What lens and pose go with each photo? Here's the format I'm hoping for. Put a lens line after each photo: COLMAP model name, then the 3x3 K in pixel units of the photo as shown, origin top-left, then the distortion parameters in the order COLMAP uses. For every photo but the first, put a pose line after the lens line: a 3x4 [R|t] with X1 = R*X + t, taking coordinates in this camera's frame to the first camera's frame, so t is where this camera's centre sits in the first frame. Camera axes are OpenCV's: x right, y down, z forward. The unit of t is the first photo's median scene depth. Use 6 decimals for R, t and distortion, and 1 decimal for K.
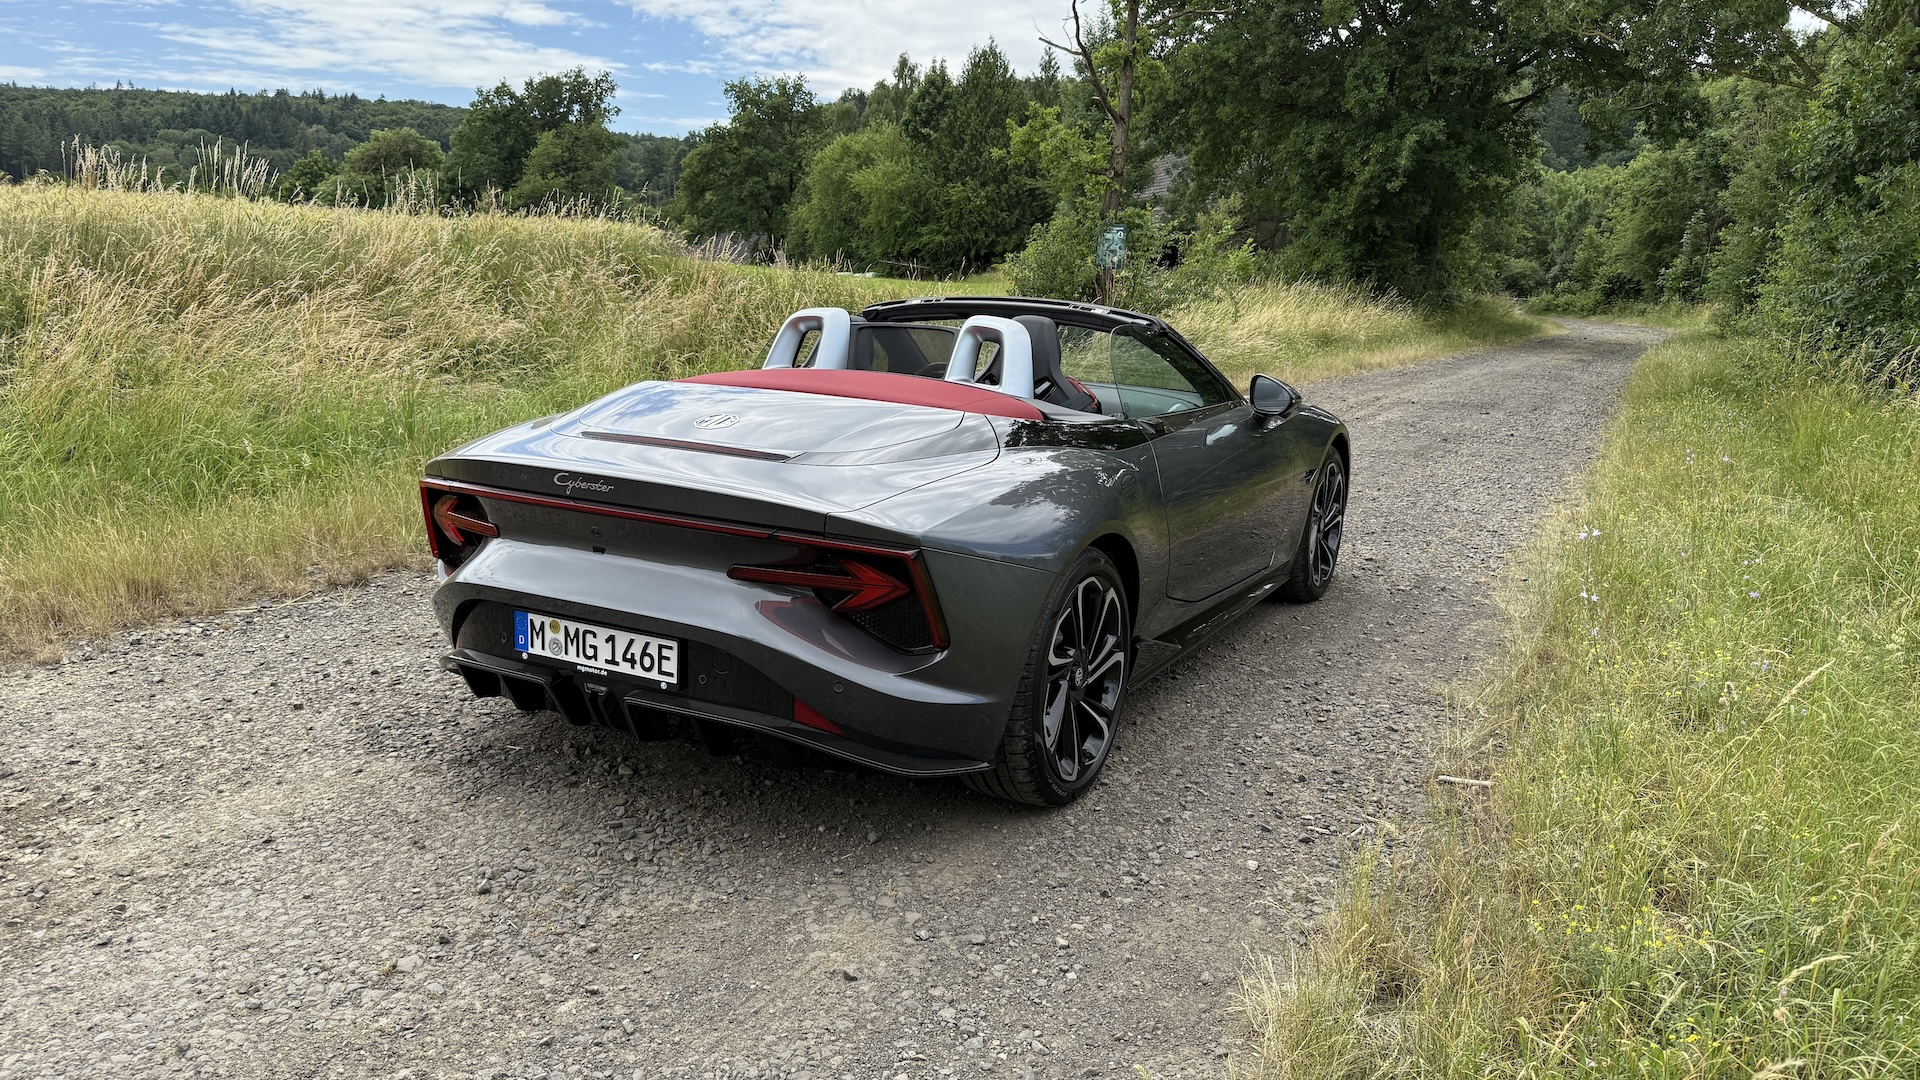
lens RADIAL K [[1344.1, 0, 978.8], [0, 1344.1, 551.9], [0, 0, 1]] dist [0.066669, -0.064384]
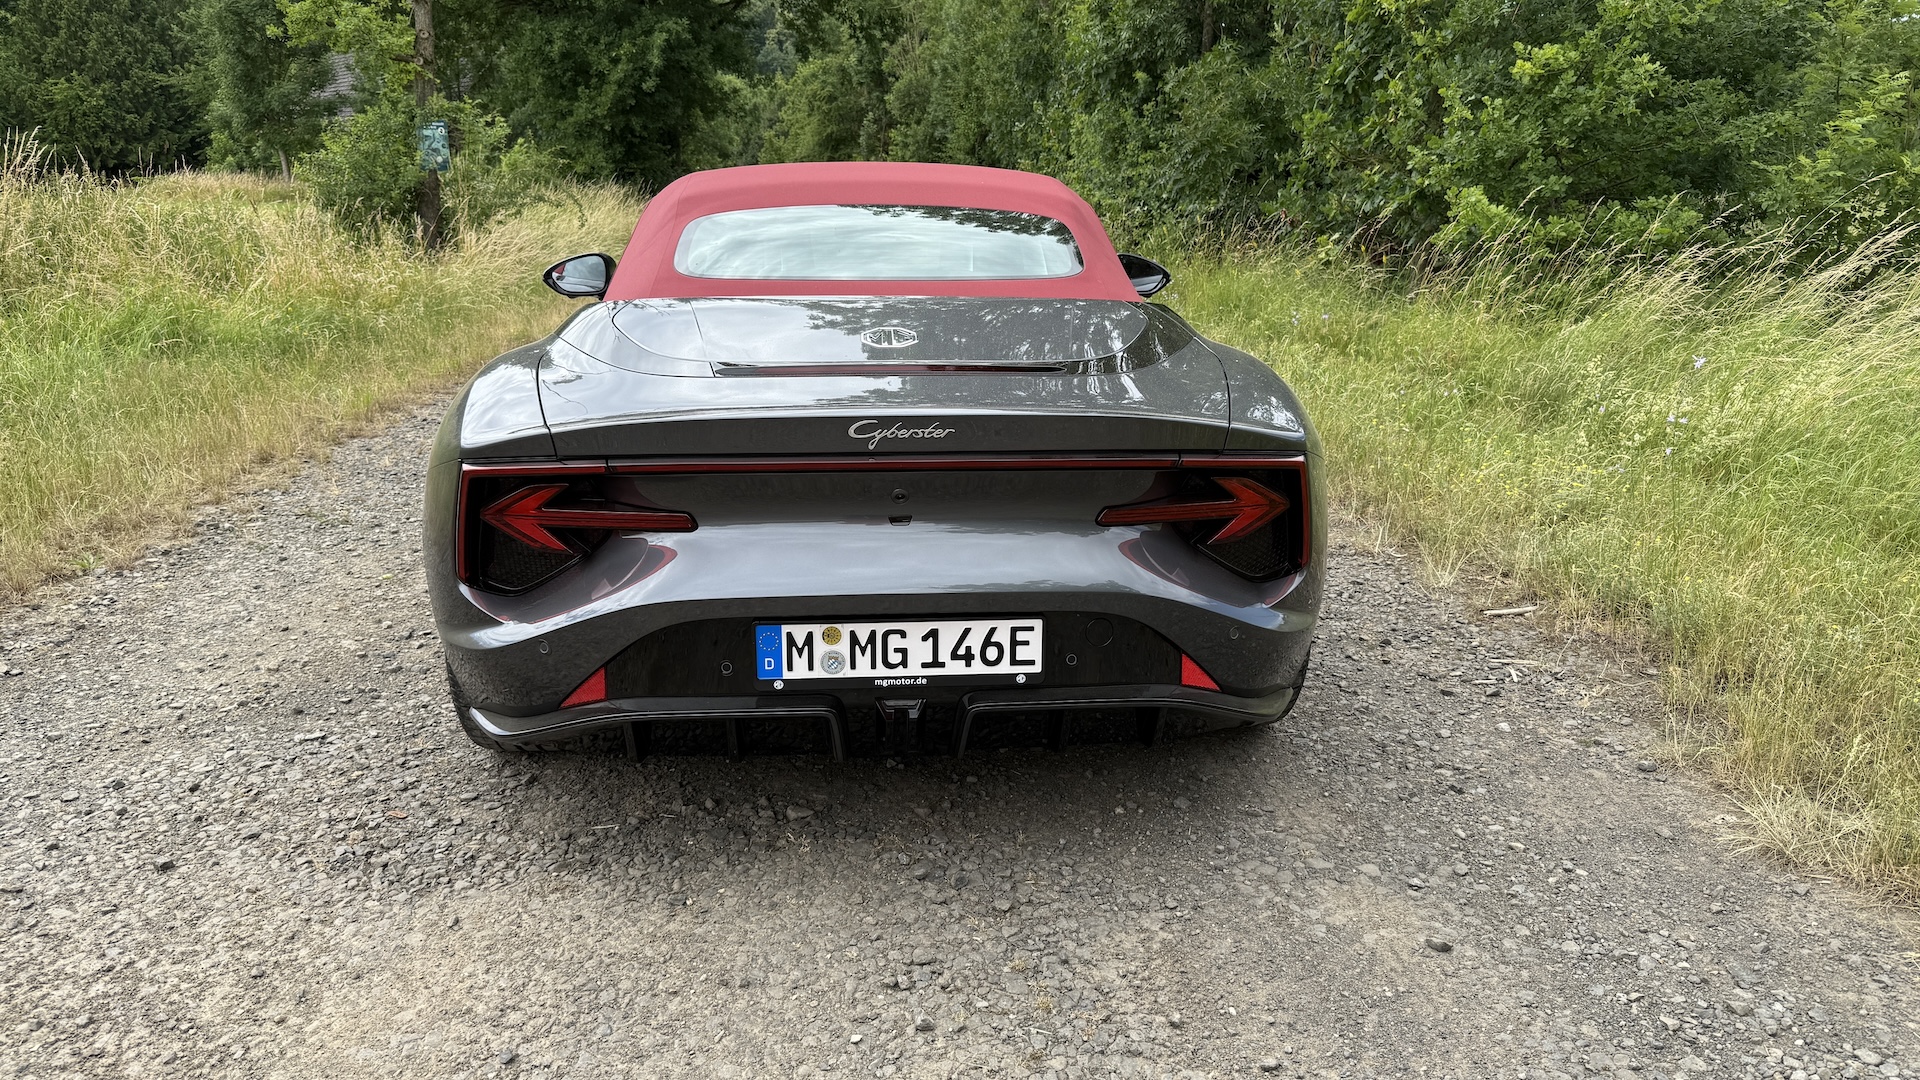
lens RADIAL K [[1356.7, 0, 956.3], [0, 1356.7, 541.1], [0, 0, 1]] dist [0.058762, -0.086483]
pose [[0.843886, -0.164838, 0.510573, -0.096841], [0.136181, 0.986277, 0.093336, -0.008394], [-0.518952, -0.009234, 0.854754, 0.052979]]
